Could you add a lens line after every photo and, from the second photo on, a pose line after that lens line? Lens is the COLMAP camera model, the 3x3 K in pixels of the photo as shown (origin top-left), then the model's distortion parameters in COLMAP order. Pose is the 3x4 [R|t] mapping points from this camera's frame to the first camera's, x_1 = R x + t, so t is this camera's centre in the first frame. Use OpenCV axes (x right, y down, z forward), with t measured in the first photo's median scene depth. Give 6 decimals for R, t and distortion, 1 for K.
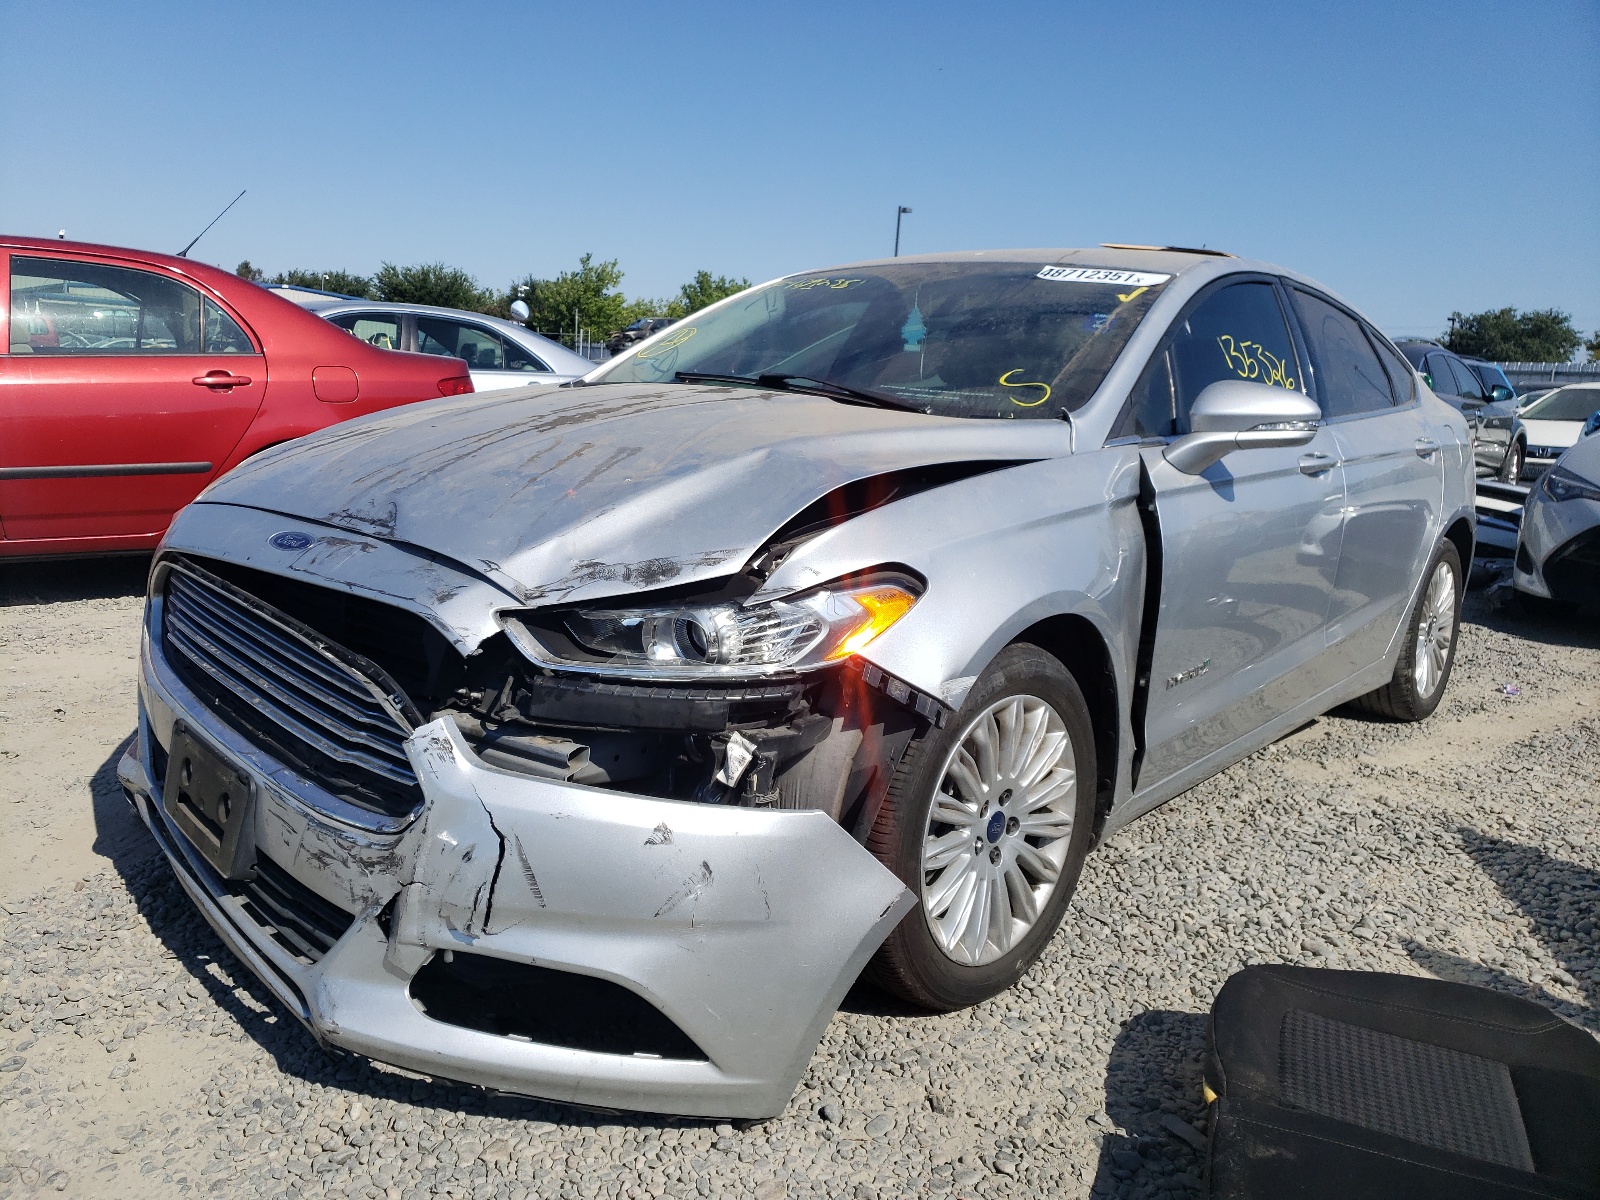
lens RADIAL K [[1240.2, 0, 813.6], [0, 1240.2, 595.9], [0, 0, 1]] dist [0.062481, -0.061967]
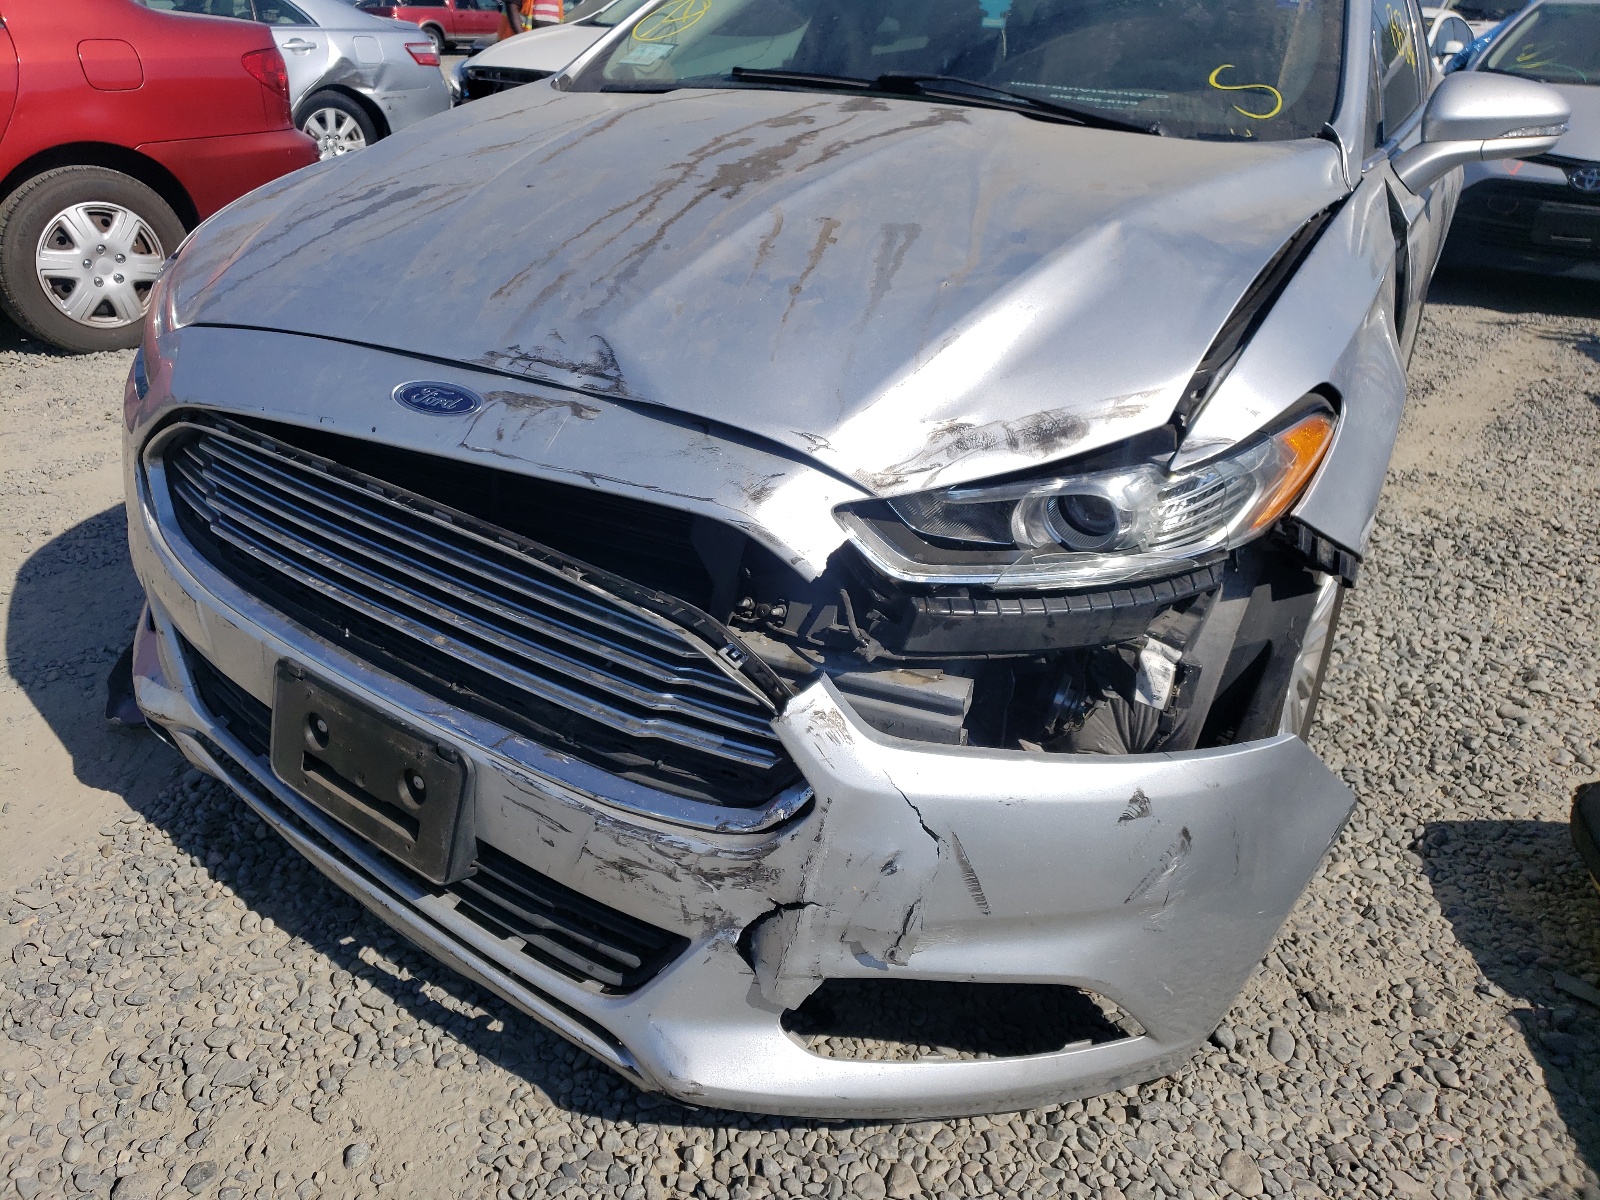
lens RADIAL K [[1240.2, 0, 824.2], [0, 1240.2, 570.1], [0, 0, 1]] dist [0.062481, -0.061967]
pose [[0.977014, -0.099909, 0.188314, -0.393346], [0.050123, 0.966271, 0.252602, -0.128654], [-0.207200, -0.237357, 0.949068, 0.333089]]
